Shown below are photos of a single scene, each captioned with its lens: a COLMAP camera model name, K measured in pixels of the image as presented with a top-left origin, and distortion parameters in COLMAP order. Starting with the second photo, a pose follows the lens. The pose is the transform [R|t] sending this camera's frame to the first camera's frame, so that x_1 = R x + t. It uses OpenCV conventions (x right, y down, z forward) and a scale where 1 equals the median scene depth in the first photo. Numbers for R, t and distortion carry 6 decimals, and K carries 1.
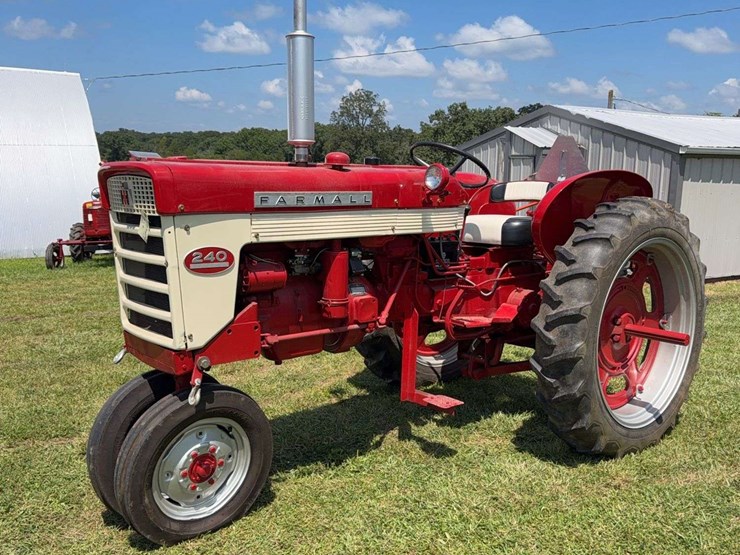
lens RADIAL K [[696.2, 0, 370.0], [0, 696.2, 277.5], [0, 0, 1]] dist [0.142373, -0.291743]
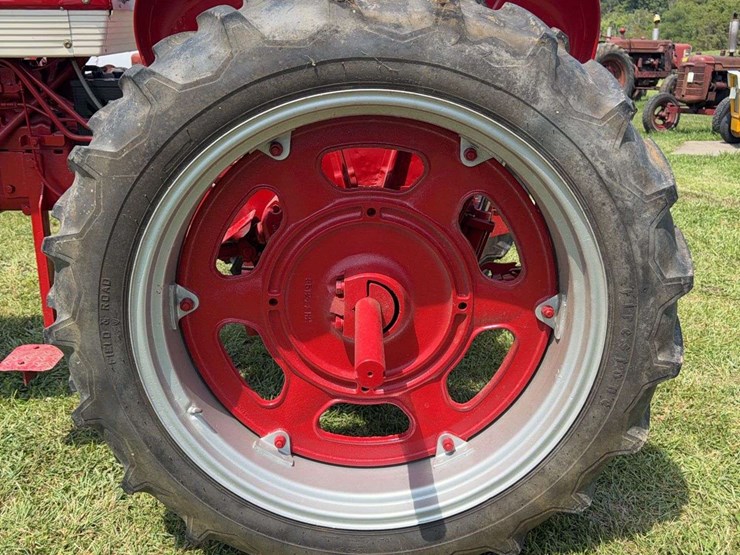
lens RADIAL K [[694.8, 0, 370.0], [0, 694.8, 277.5], [0, 0, 1]] dist [0.144263, -0.235985]
pose [[0.767921, 0.201063, -0.608171, 0.752231], [-0.079453, 0.972025, 0.221031, -0.047936], [0.635598, -0.121413, 0.762413, 0.825095]]
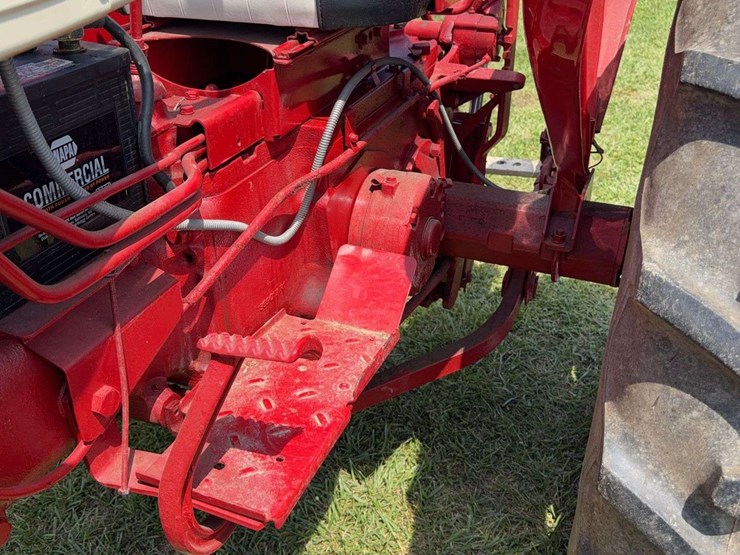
lens RADIAL K [[696.2, 0, 370.0], [0, 696.2, 277.5], [0, 0, 1]] dist [0.142373, -0.291743]
pose [[0.895830, -0.255891, 0.363330, 0.121135], [0.089727, 0.904892, 0.416076, -0.084420], [-0.435244, -0.340133, 0.833590, 0.959322]]
